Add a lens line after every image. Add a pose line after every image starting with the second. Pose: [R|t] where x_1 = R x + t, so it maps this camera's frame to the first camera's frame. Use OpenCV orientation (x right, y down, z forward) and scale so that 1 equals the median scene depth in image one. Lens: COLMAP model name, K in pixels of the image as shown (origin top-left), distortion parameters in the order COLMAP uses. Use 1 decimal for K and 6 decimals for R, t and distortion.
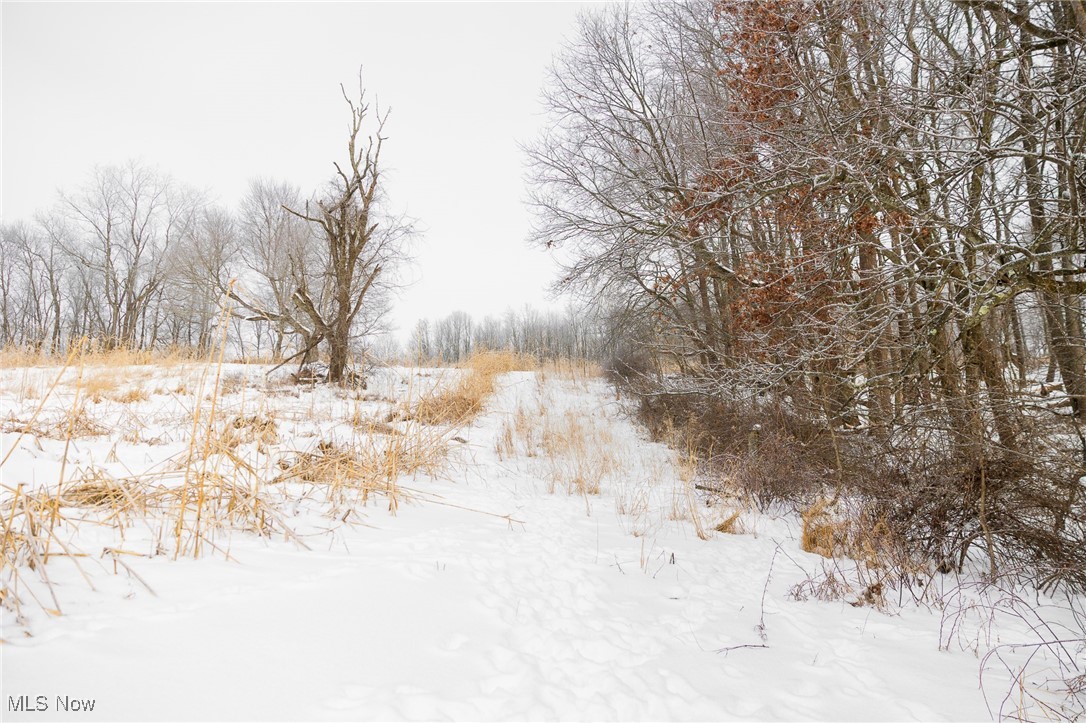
lens RADIAL K [[726.8, 0, 539.2], [0, 726.8, 361.4], [0, 0, 1]] dist [-0.003244, 0.002791]
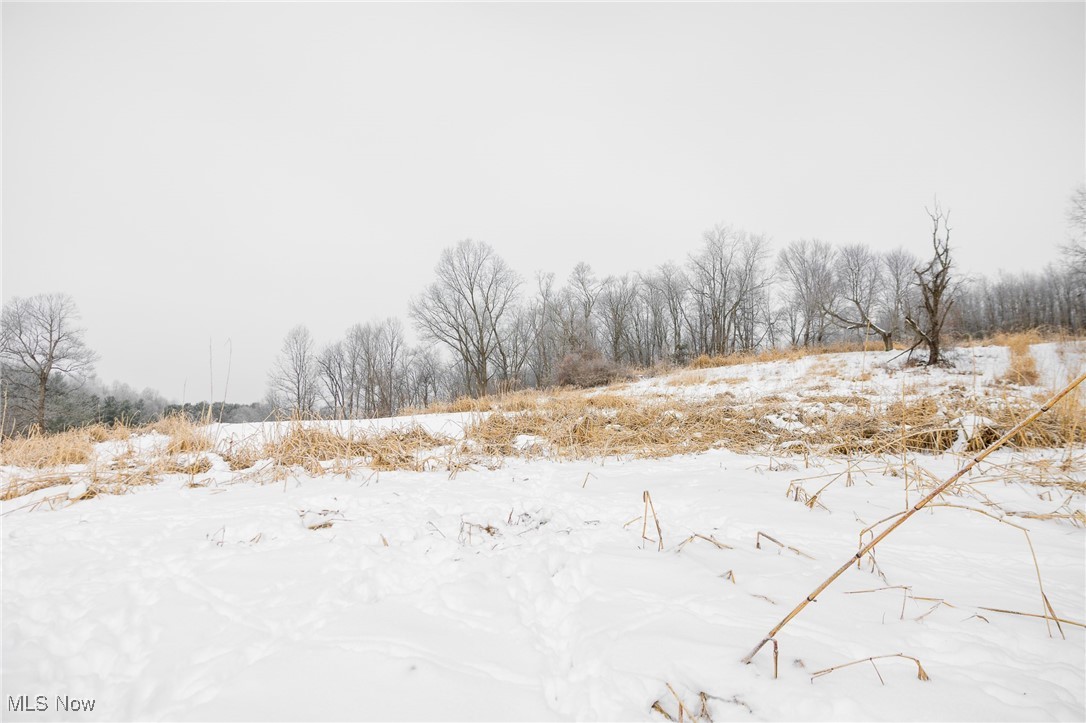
lens RADIAL K [[726.8, 0, 539.2], [0, 726.8, 361.4], [0, 0, 1]] dist [-0.003244, 0.002791]
pose [[0.849108, -0.056540, -0.525184, -0.154103], [0.083305, 0.996146, 0.027443, -0.115977], [0.521608, -0.067053, 0.850546, -1.145863]]
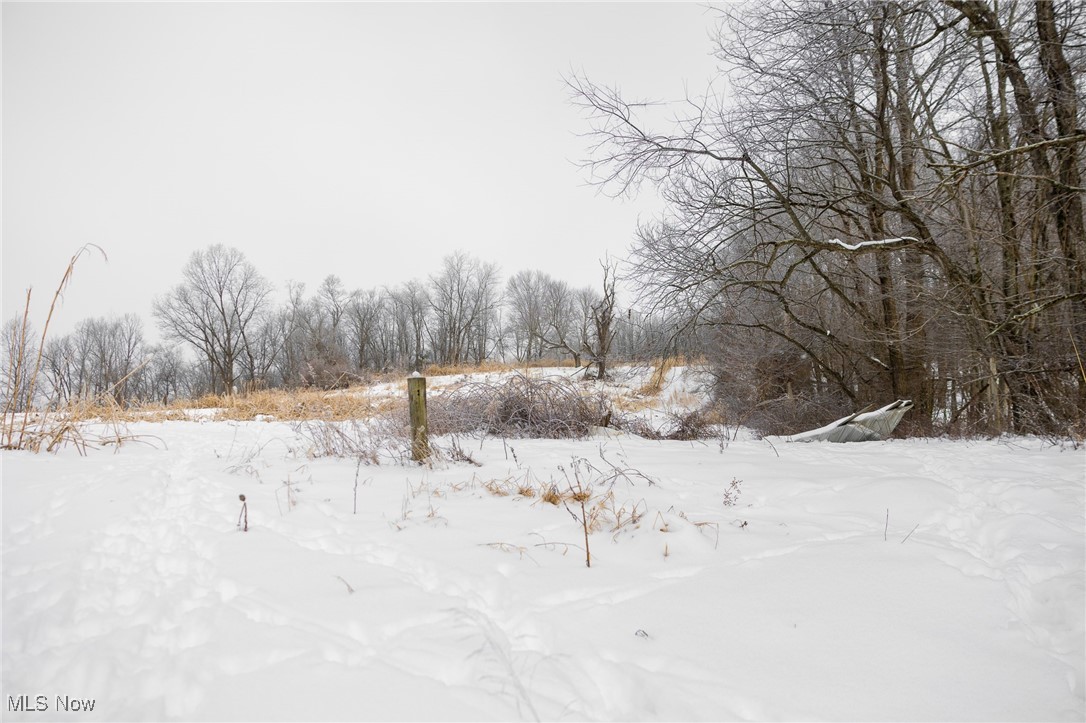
lens RADIAL K [[726.8, 0, 539.2], [0, 726.8, 361.4], [0, 0, 1]] dist [-0.003244, 0.002791]
pose [[0.974314, -0.023719, -0.223941, 0.074197], [0.032730, 0.998794, 0.036610, -0.128284], [0.222802, -0.042999, 0.973915, -1.466131]]
